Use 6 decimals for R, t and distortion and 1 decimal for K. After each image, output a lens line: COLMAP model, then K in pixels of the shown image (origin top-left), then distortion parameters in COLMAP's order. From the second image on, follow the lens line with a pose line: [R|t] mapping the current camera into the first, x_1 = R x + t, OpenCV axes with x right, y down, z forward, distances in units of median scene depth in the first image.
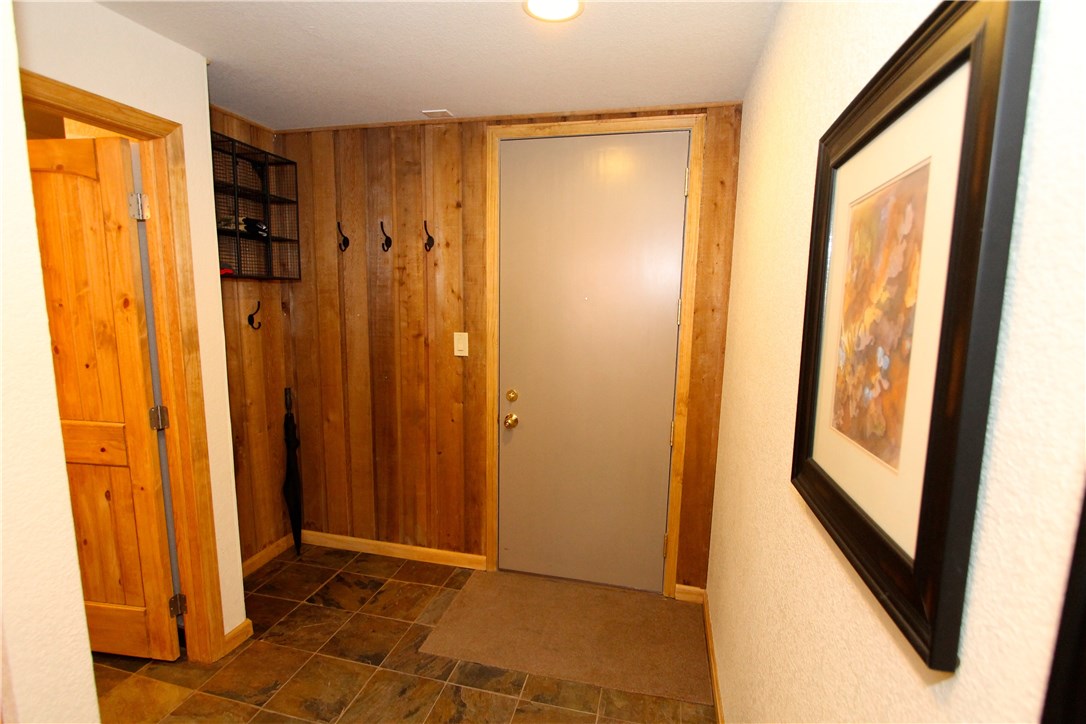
lens RADIAL K [[504.9, 0, 543.7], [0, 504.9, 366.8], [0, 0, 1]] dist [-0.017225, 0.001458]
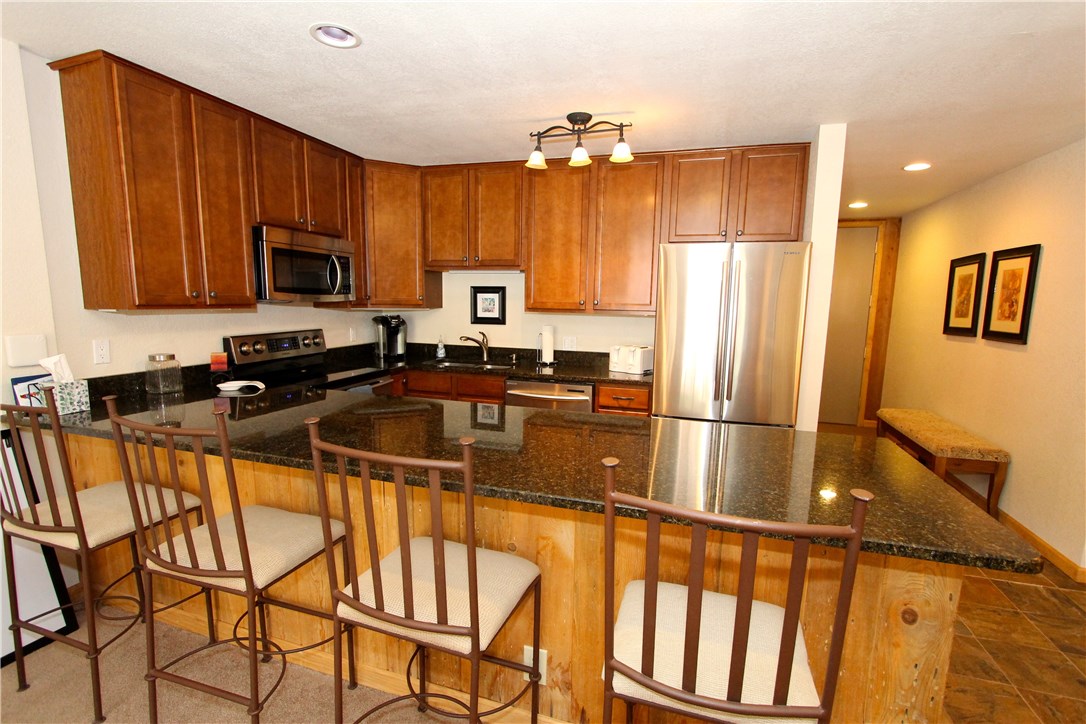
lens RADIAL K [[504.9, 0, 547.9], [0, 504.9, 366.8], [0, 0, 1]] dist [-0.017225, 0.001458]
pose [[0.997109, 0.012252, -0.074994, -3.308928], [-0.012674, 0.999906, -0.005166, 0.725171], [0.074924, 0.006101, 0.997171, -4.576000]]
